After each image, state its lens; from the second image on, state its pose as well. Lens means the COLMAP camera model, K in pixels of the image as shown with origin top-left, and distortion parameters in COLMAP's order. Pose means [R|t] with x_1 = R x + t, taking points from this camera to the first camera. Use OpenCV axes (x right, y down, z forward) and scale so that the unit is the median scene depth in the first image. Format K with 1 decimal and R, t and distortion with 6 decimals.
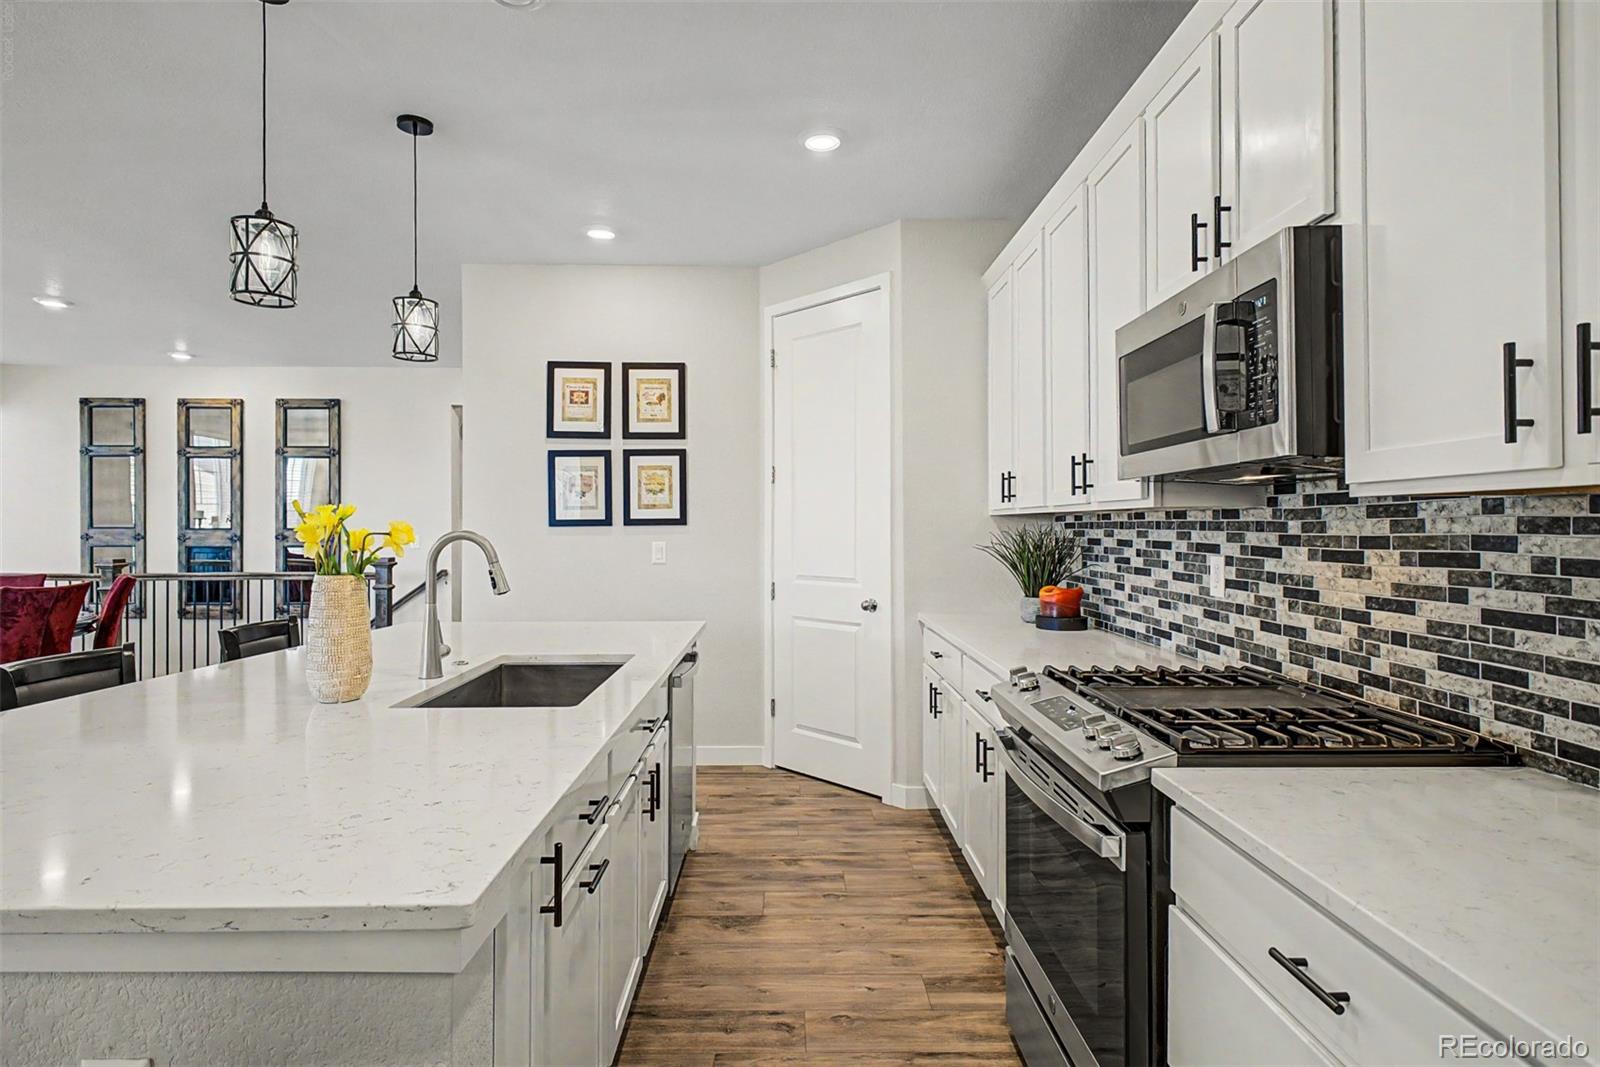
lens RADIAL K [[818.7, 0, 801.4], [0, 818.7, 526.3], [0, 0, 1]] dist [-0.006113, -0.000944]
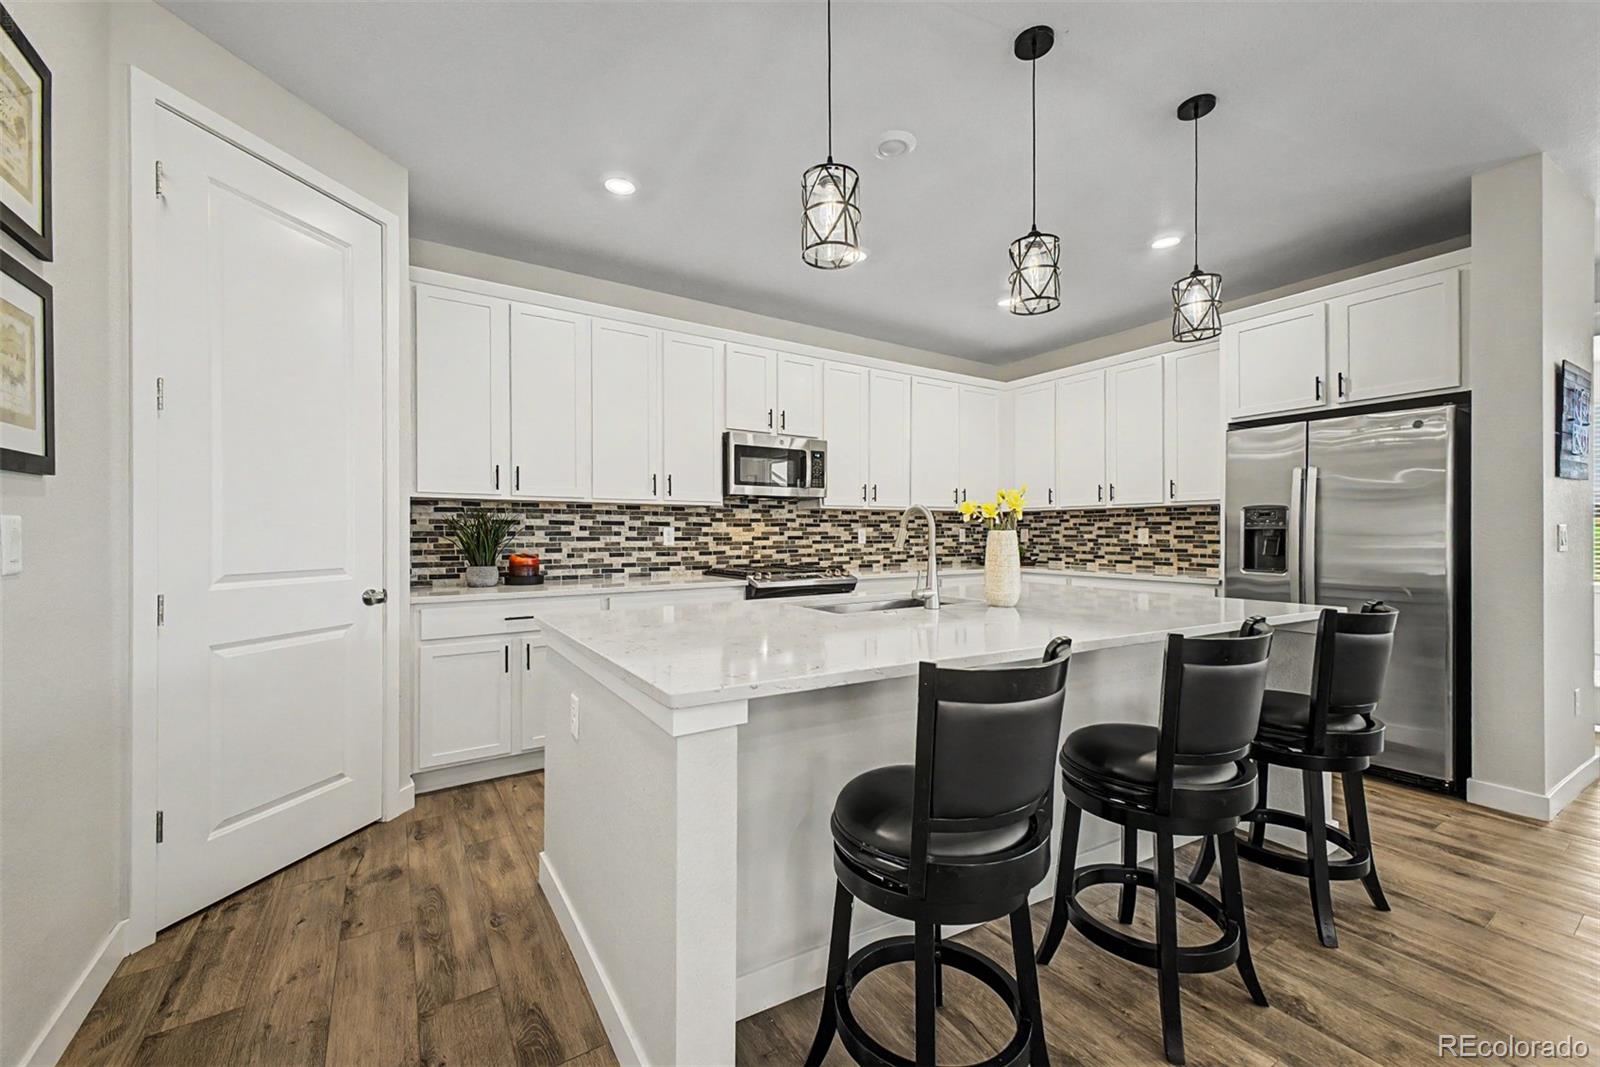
lens RADIAL K [[635.0, 0, 812.6], [0, 635.0, 528.1], [0, 0, 1]] dist [0.010996, -0.000134]
pose [[-0.552570, 0.008713, 0.833421, -0.616858], [0.001772, 0.999955, -0.009279, 0.029355], [-0.833465, -0.003651, -0.552560, 0.863292]]
